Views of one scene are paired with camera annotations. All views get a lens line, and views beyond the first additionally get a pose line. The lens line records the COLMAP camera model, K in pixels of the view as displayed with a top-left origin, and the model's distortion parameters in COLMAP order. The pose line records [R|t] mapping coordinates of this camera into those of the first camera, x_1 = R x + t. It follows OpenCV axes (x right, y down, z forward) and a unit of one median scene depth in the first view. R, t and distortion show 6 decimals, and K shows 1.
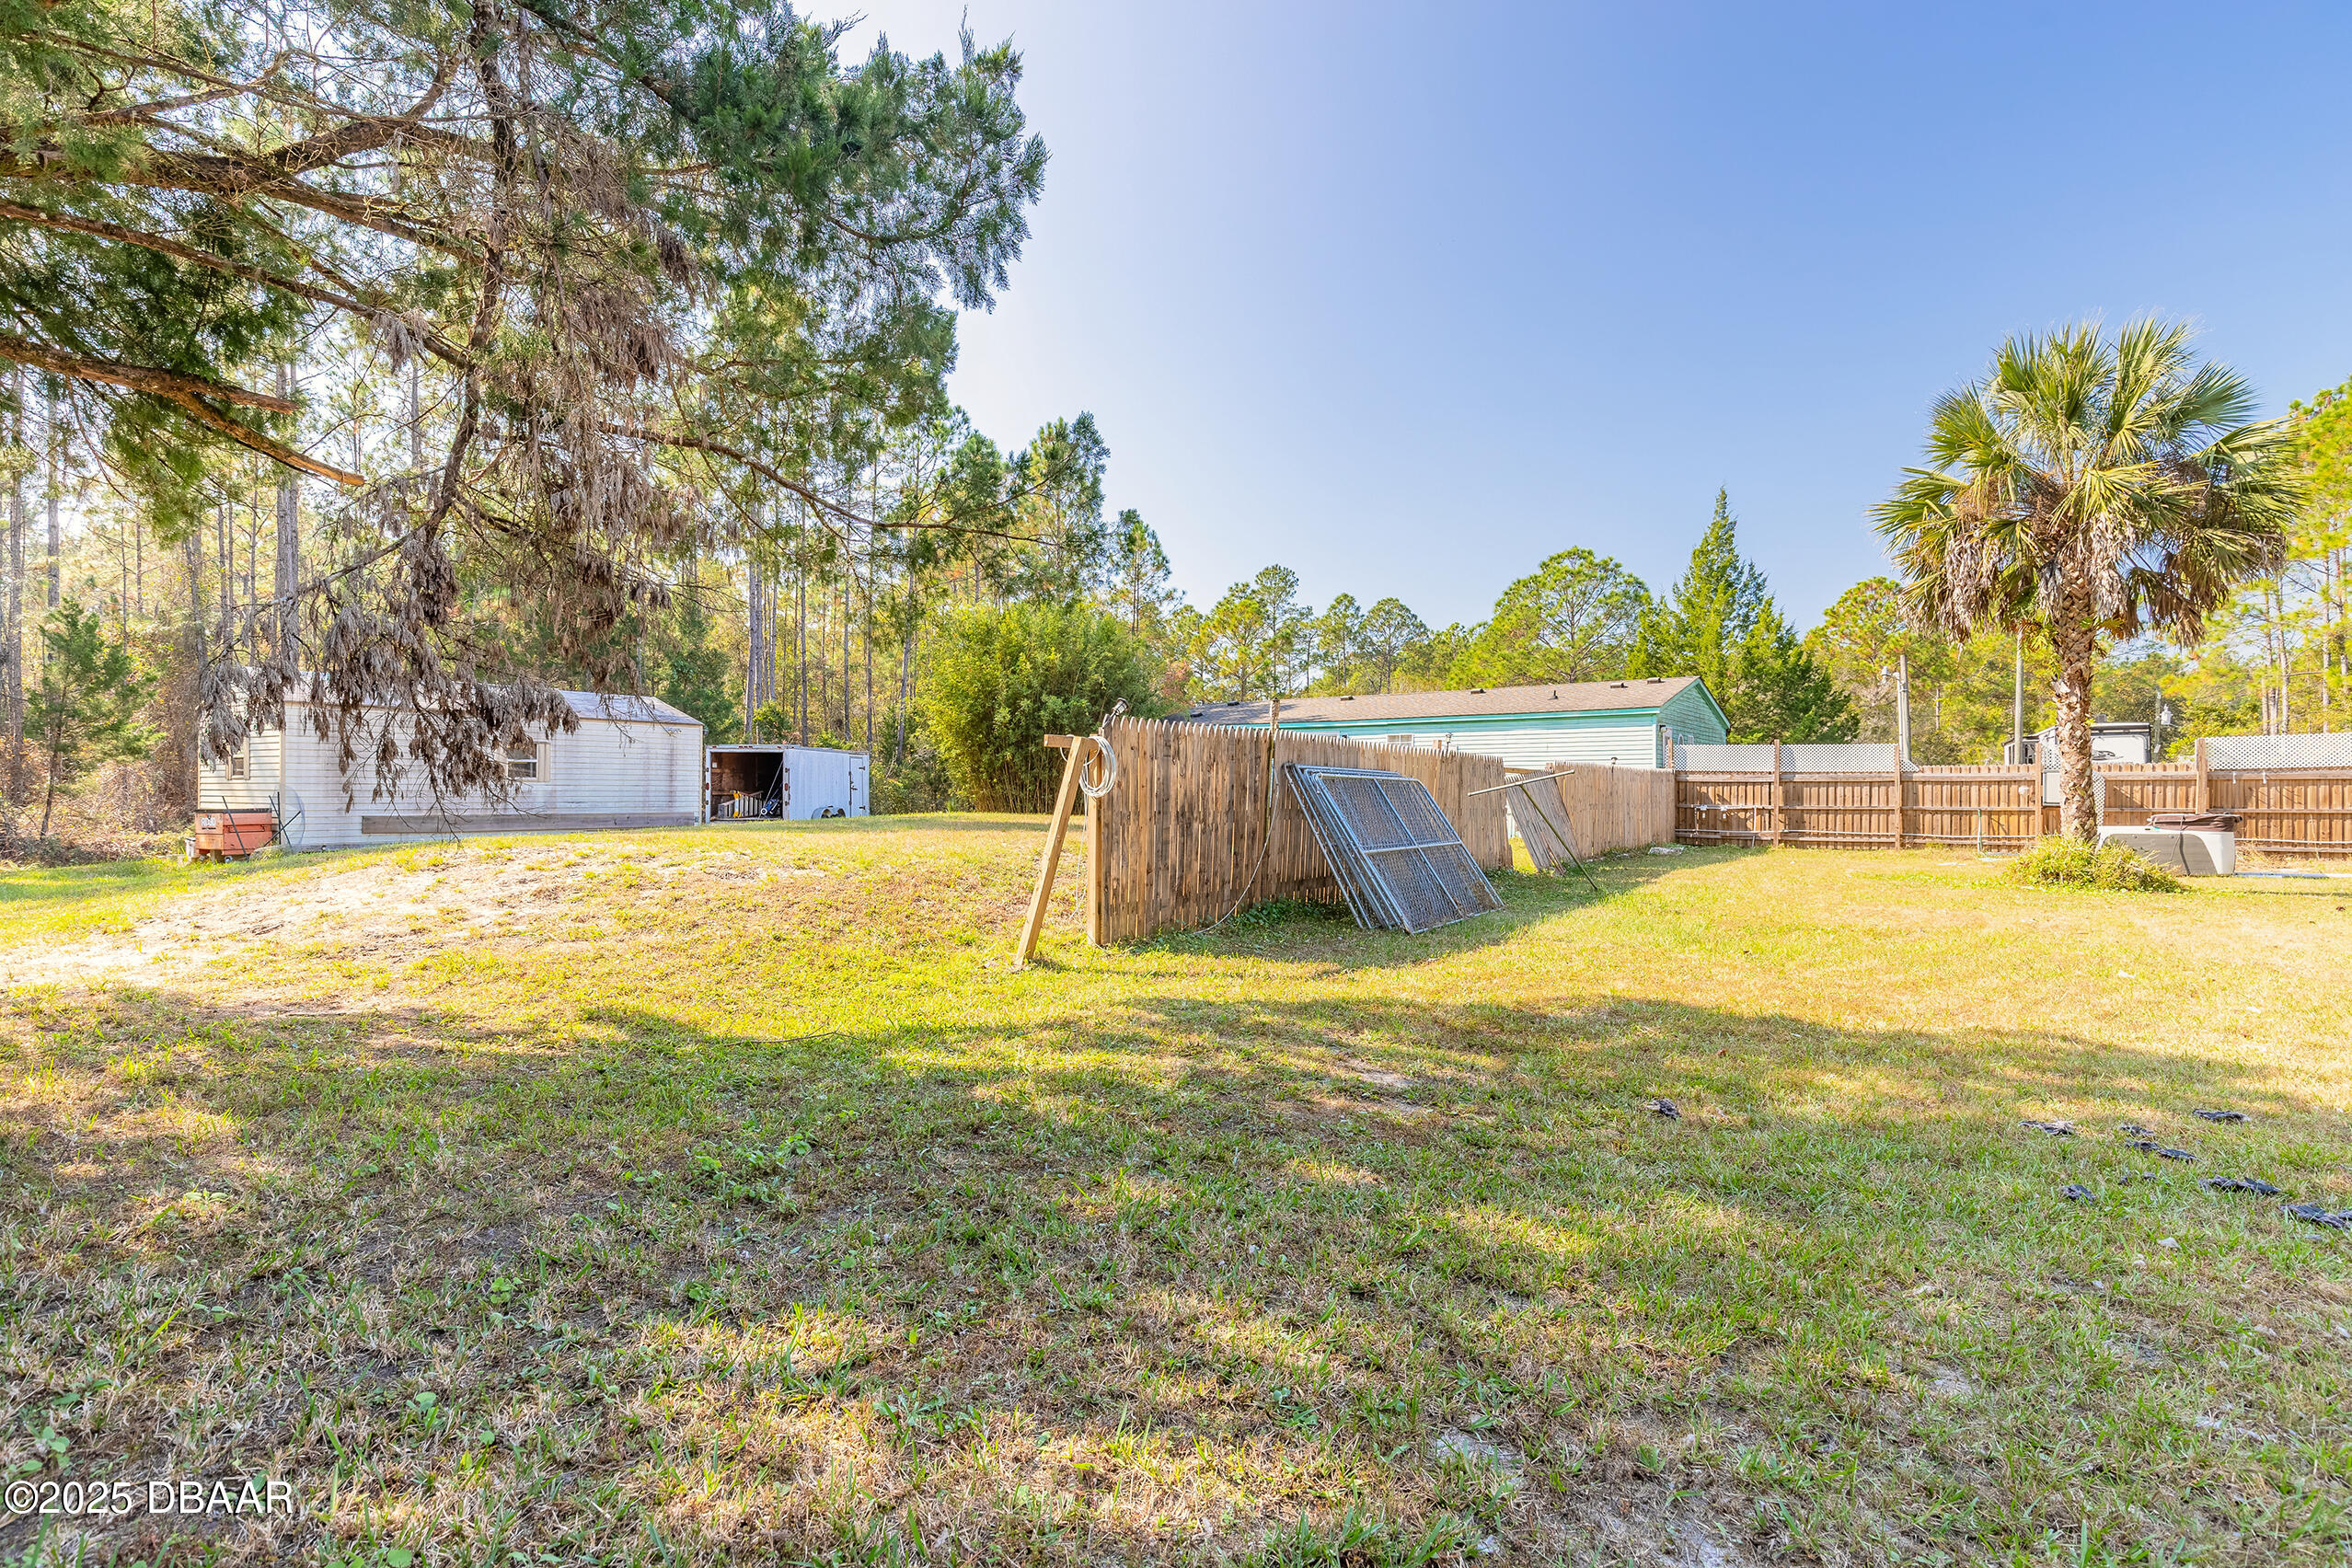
lens RADIAL K [[1130.2, 0, 1170.6], [0, 1130.2, 791.0], [0, 0, 1]] dist [0.001577, -0.000547]
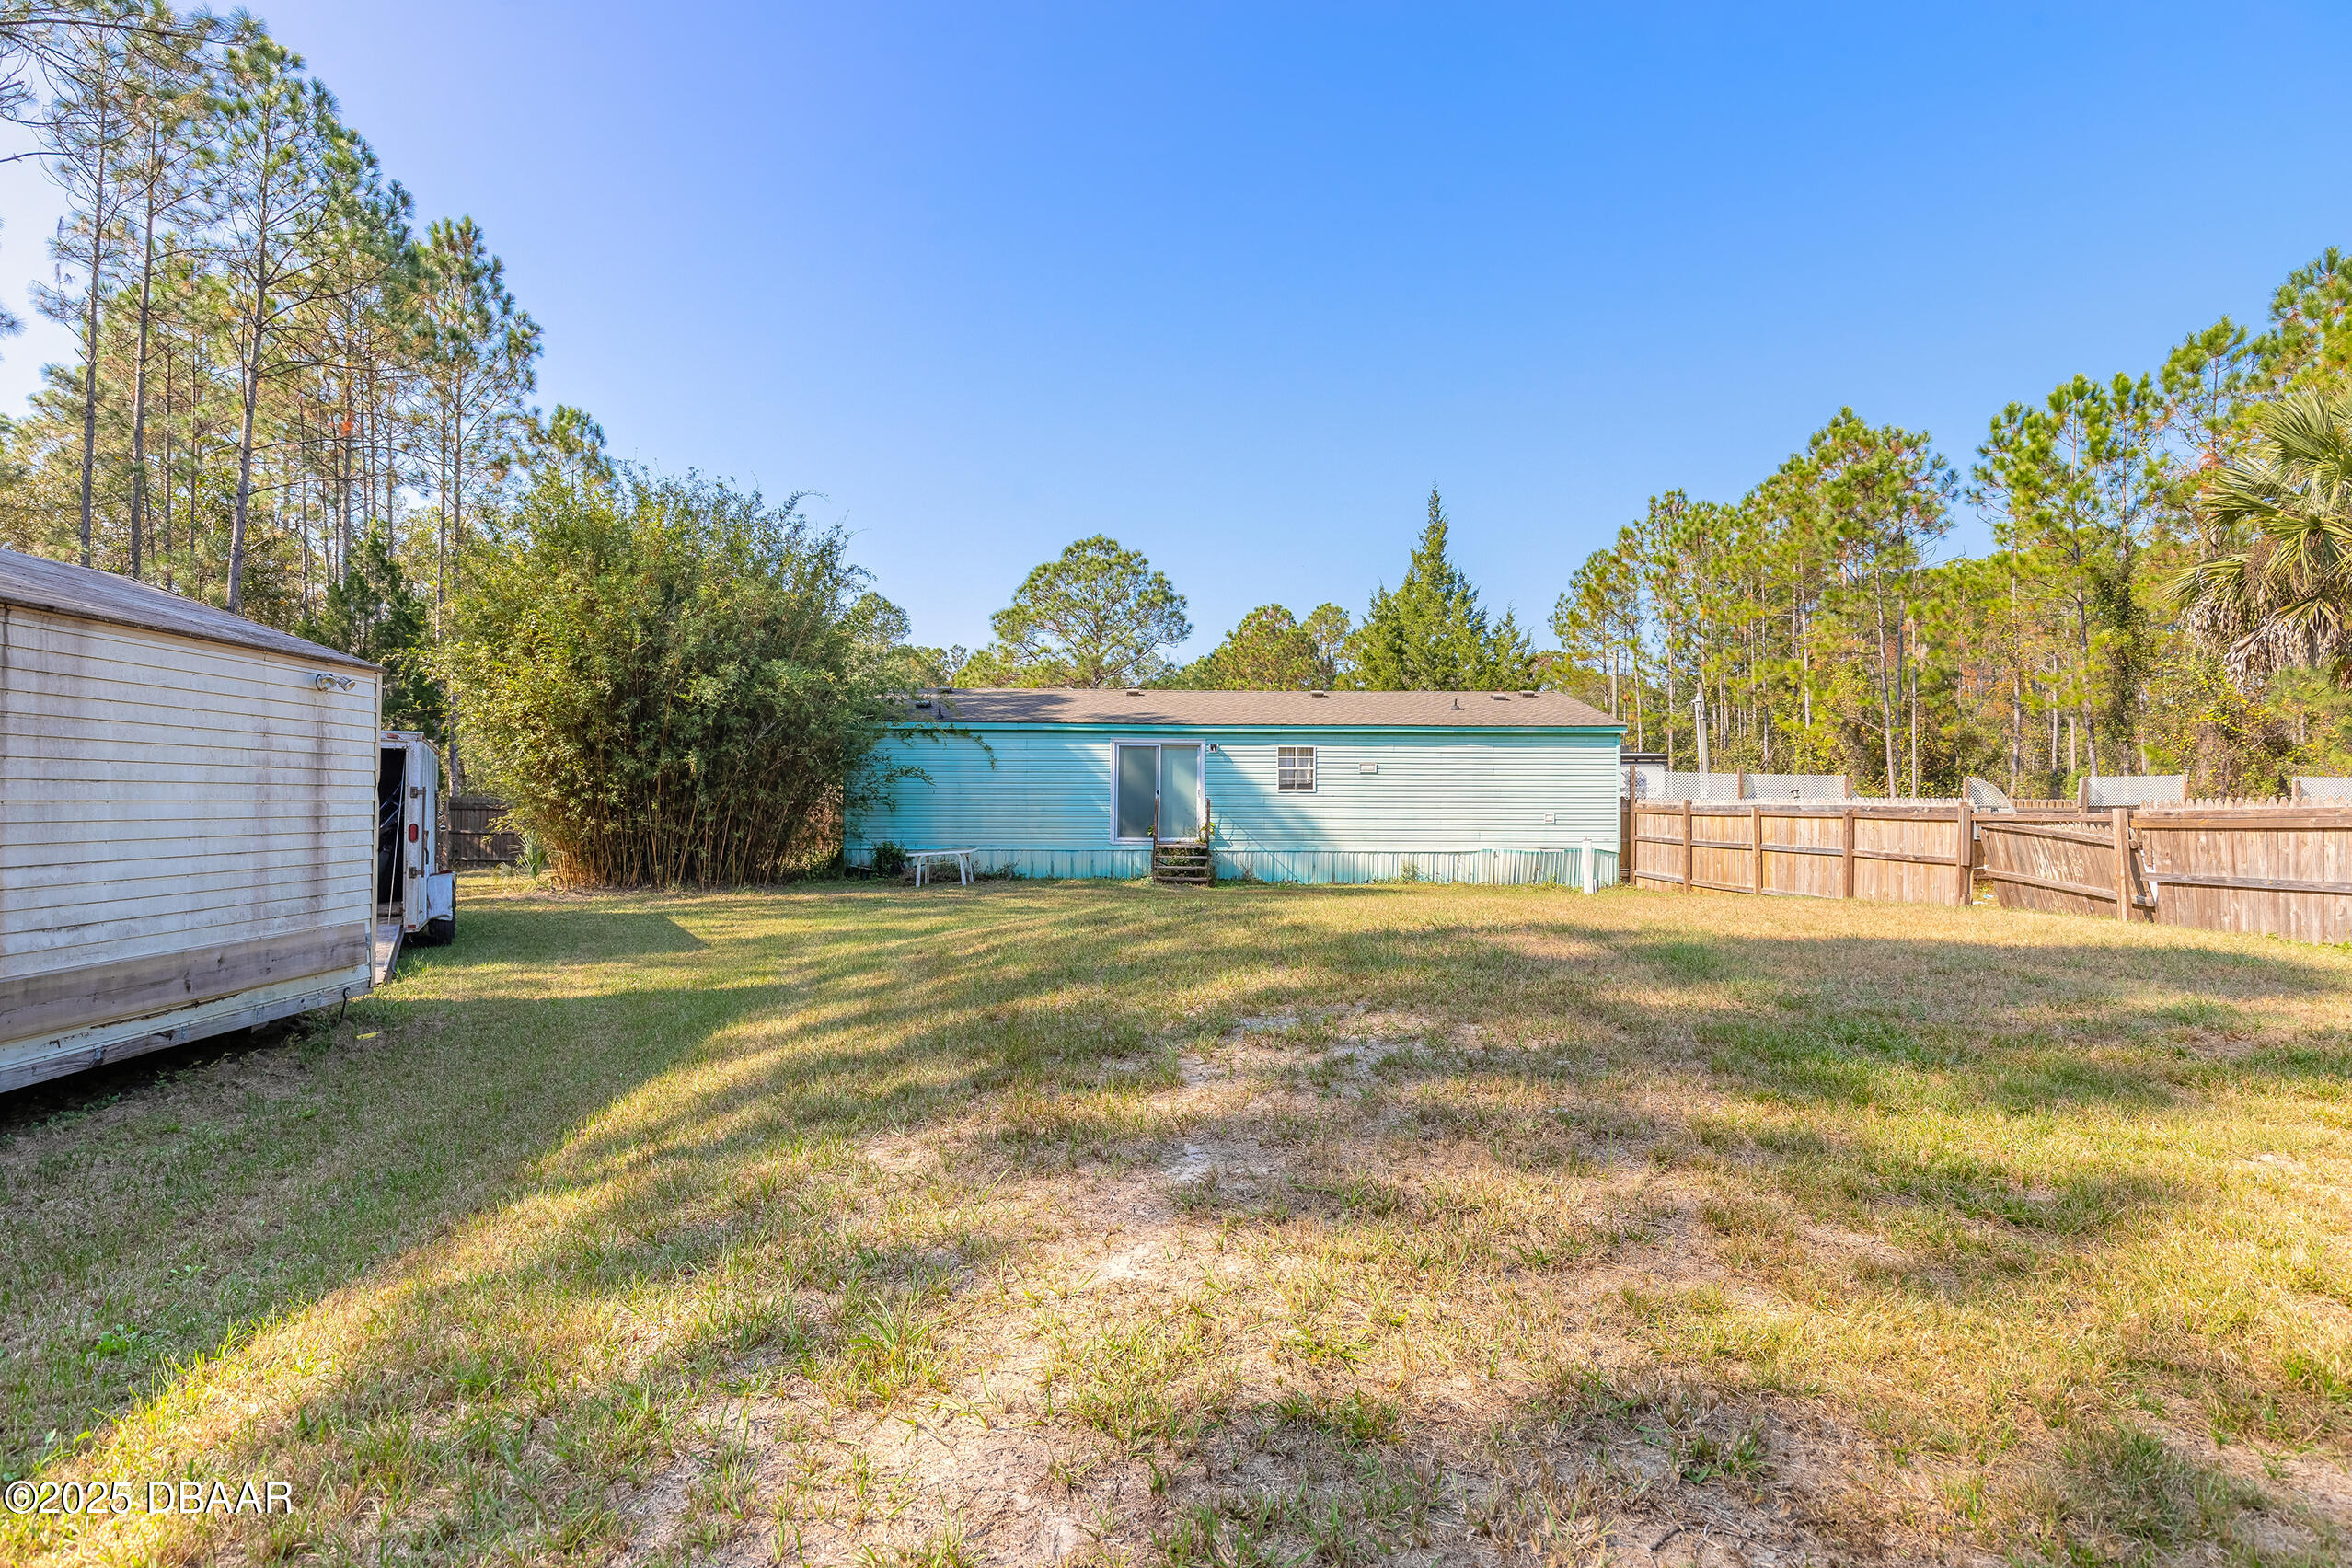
lens RADIAL K [[1195.1, 0, 1168.3], [0, 1195.1, 790.2], [0, 0, 1]] dist [0.001222, -0.000406]
pose [[0.792157, 0.007375, 0.610273, -0.227280], [-0.003904, 0.999968, -0.007017, -0.010232], [-0.610305, 0.003176, 0.792160, 0.283445]]
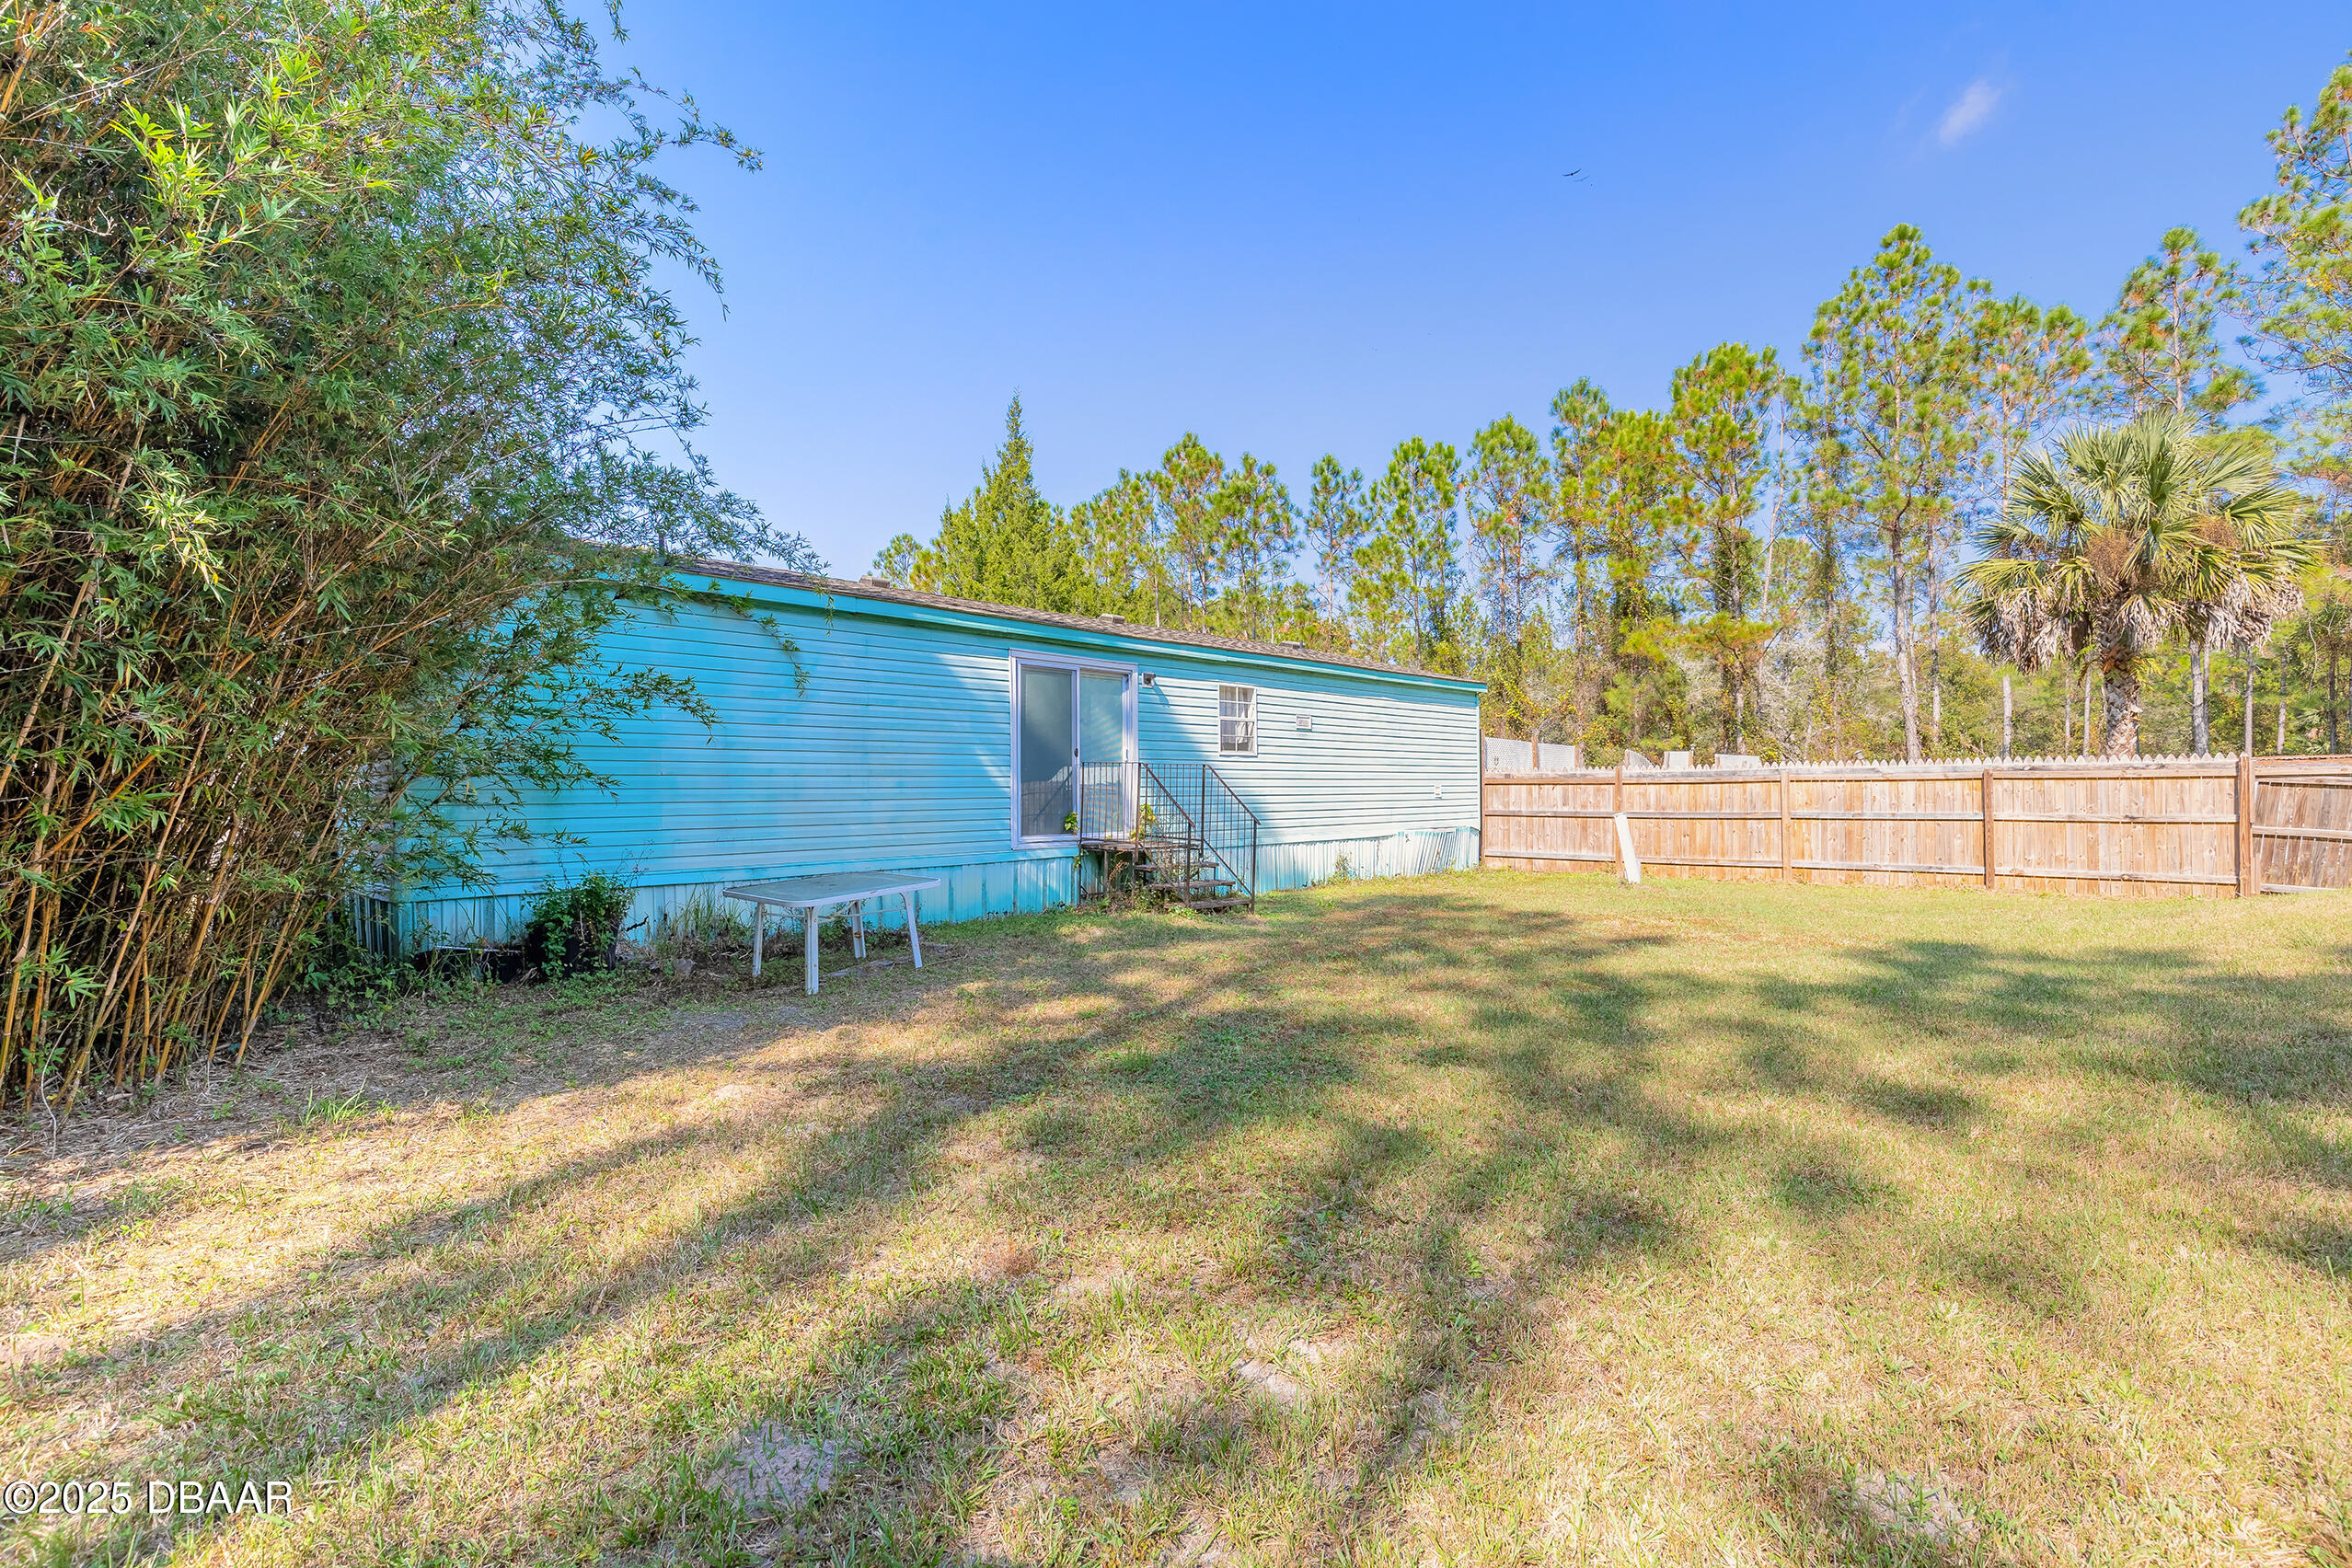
lens RADIAL K [[1055.4, 0, 1170.6], [0, 1055.4, 794.0], [0, 0, 1]] dist [0.003162, -0.000673]
pose [[0.116953, -0.006527, 0.993116, -0.166699], [0.005848, 0.999966, 0.005883, -0.004204], [-0.993120, 0.005120, 0.116987, 0.644853]]
